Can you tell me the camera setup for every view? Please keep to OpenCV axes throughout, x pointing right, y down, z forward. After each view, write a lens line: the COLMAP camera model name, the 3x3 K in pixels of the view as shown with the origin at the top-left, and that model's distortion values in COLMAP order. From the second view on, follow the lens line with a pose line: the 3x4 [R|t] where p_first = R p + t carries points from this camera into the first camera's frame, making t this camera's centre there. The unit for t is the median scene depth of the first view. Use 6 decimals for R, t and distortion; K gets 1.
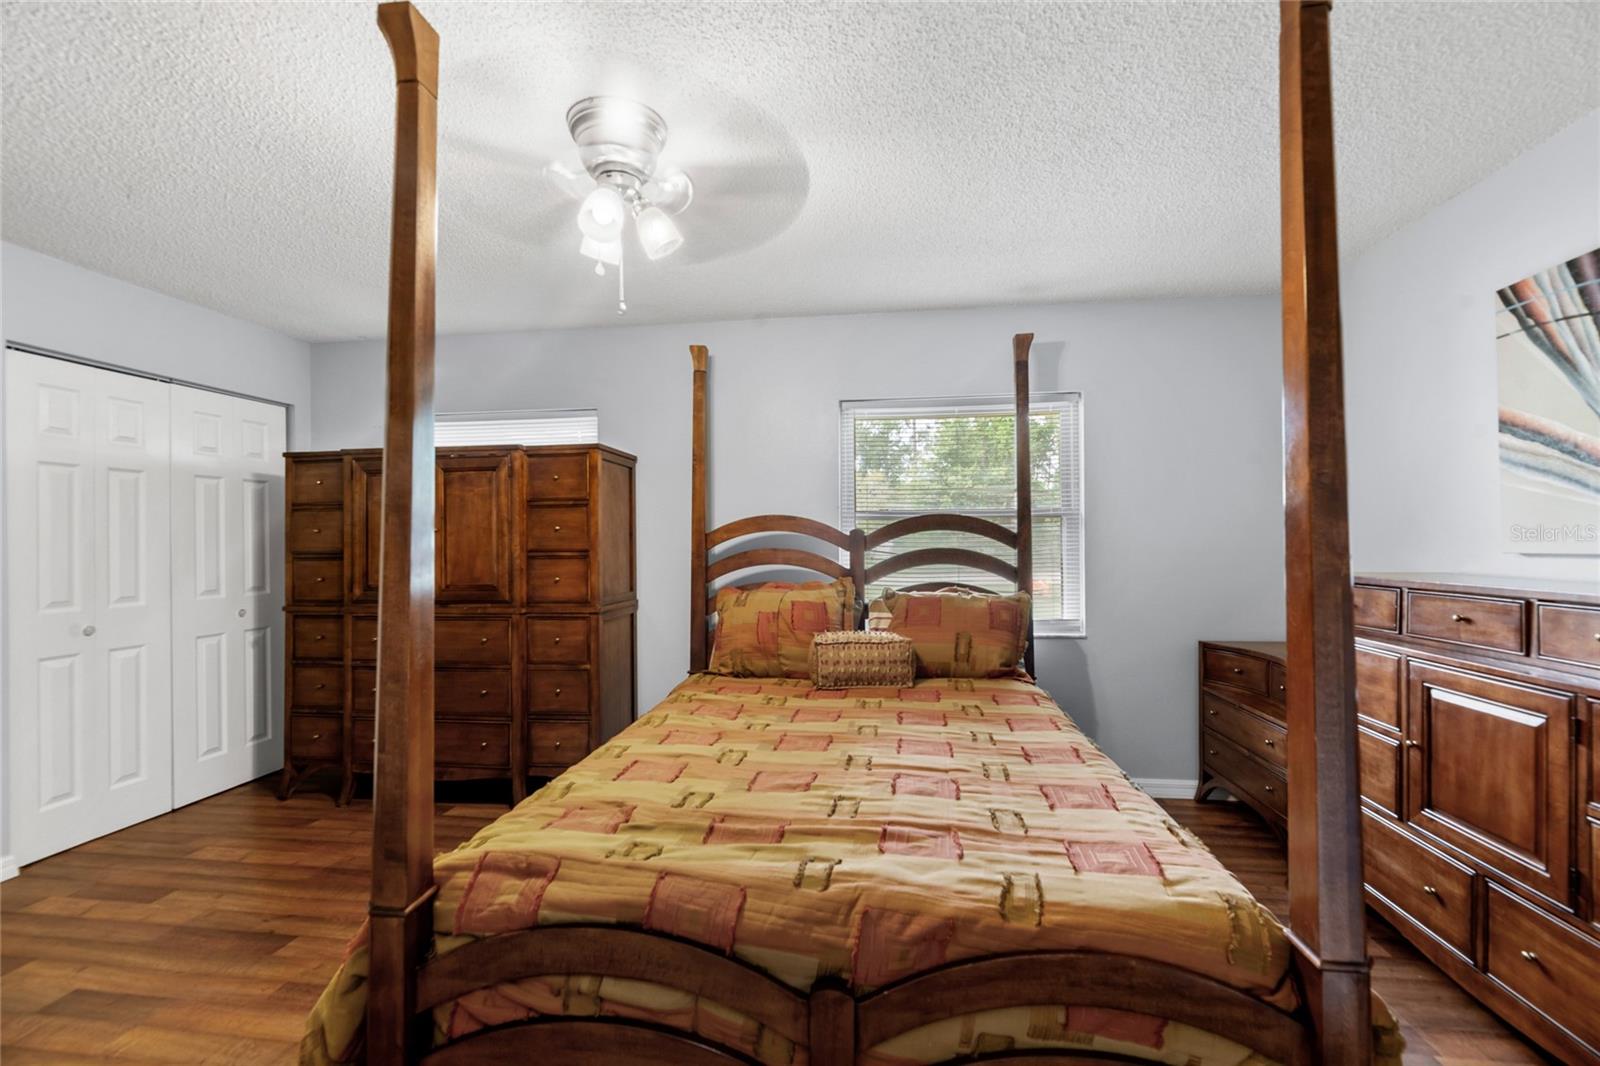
lens RADIAL K [[667.2, 0, 800.0], [0, 667.2, 533.0], [0, 0, 1]] dist [0.000860, 0.000078]
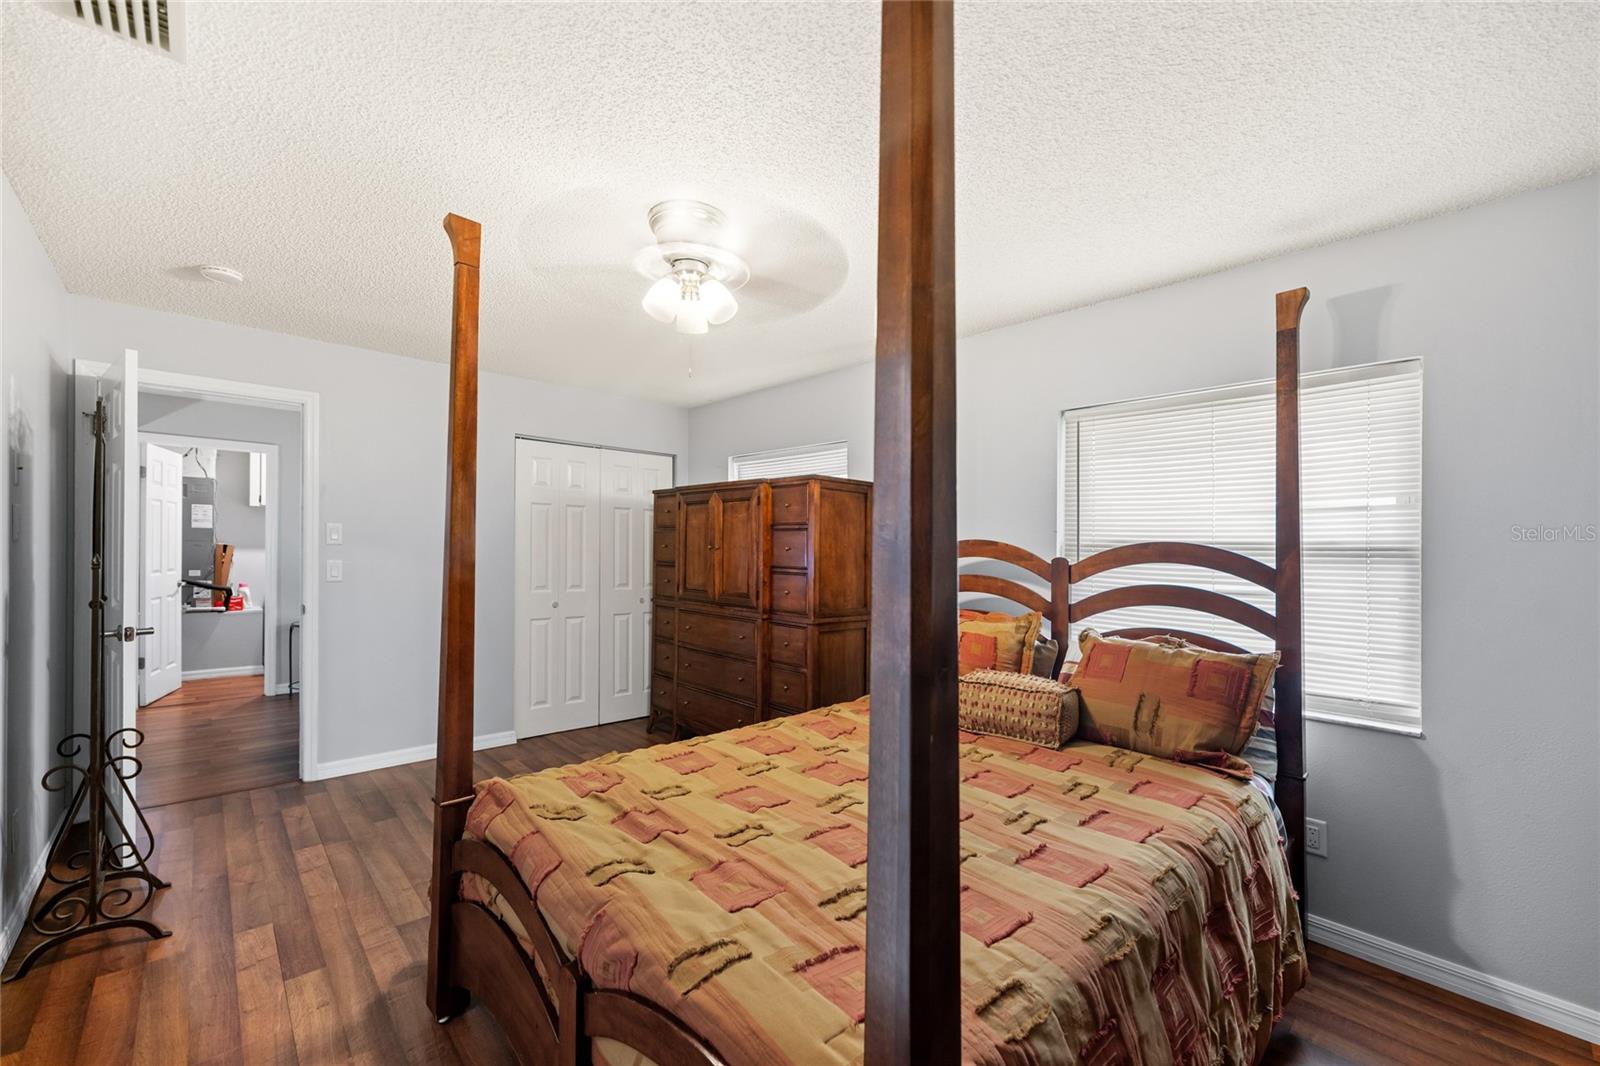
lens RADIAL K [[652.8, 0, 803.6], [0, 652.8, 538.6], [0, 0, 1]] dist [0.001148, -0.000134]
pose [[0.771087, 0.014656, -0.636561, 0.388281], [-0.018473, 0.999829, 0.000642, -0.026070], [0.636462, 0.011264, 0.771226, 0.135480]]
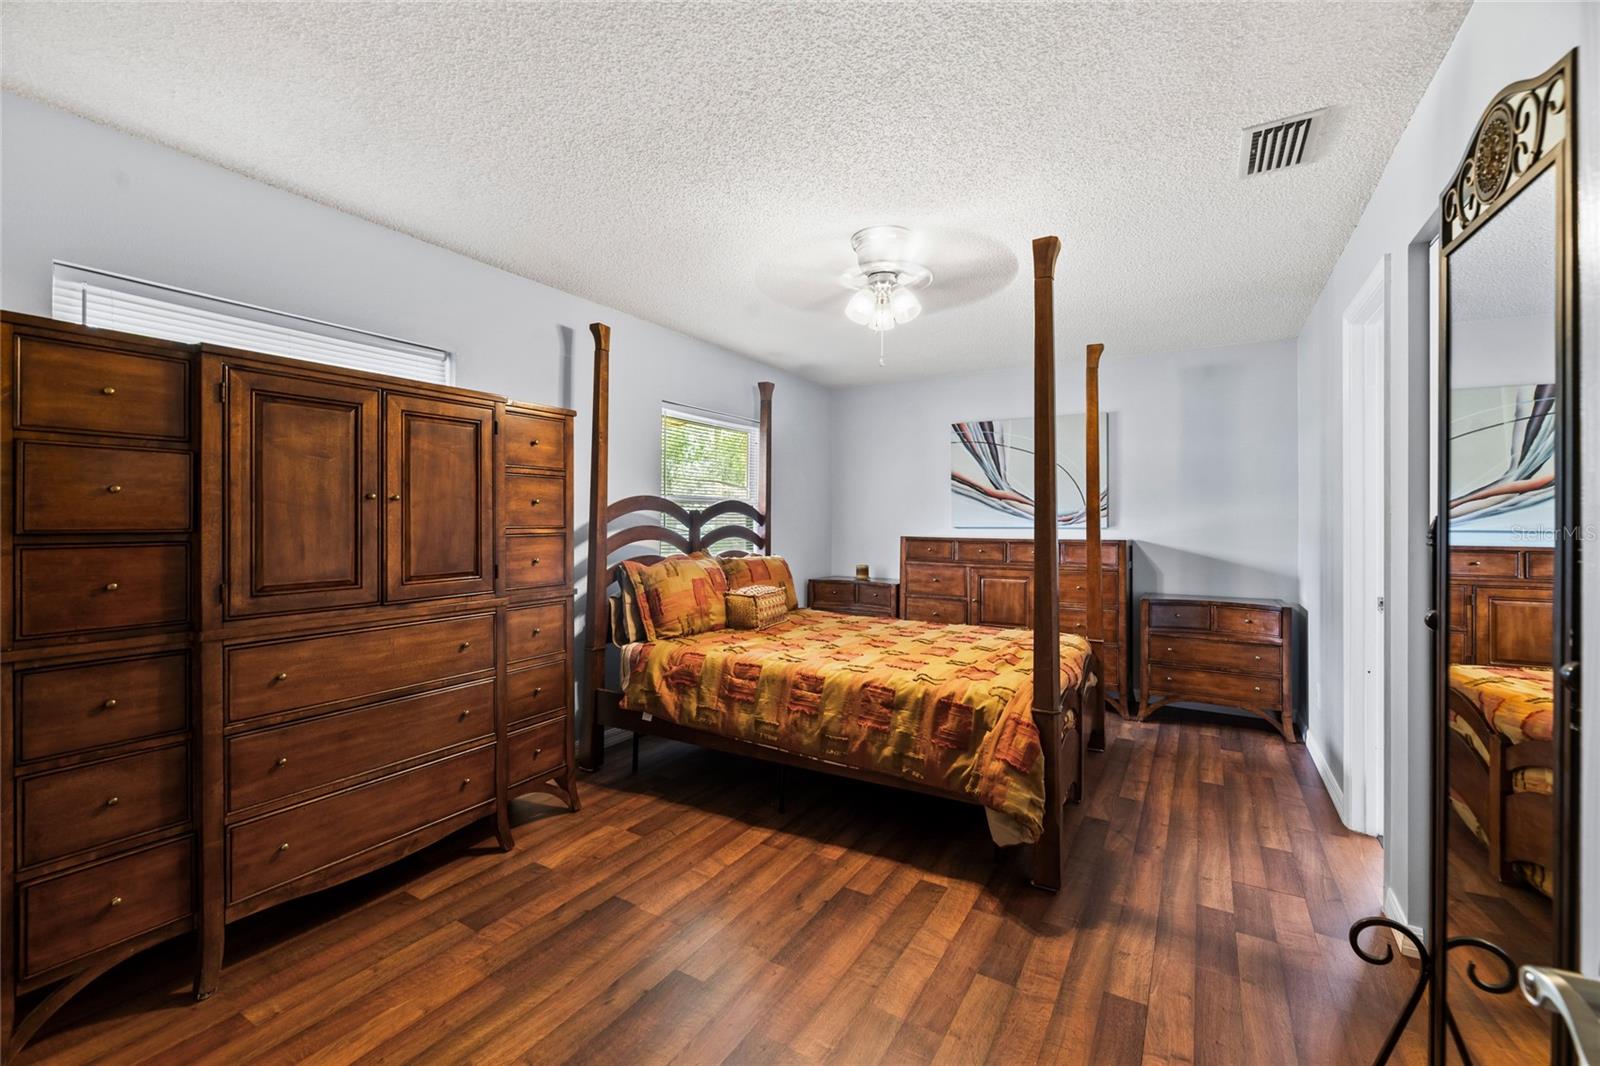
lens RADIAL K [[659.0, 0, 800.1], [0, 659.0, 497.3], [0, 0, 1]] dist [0.000466, -0.000128]
pose [[0.399816, 0.039261, 0.915754, -1.004012], [-0.019778, 0.999219, -0.034204, 0.010390], [-0.916382, -0.004437, 0.400280, 0.350825]]
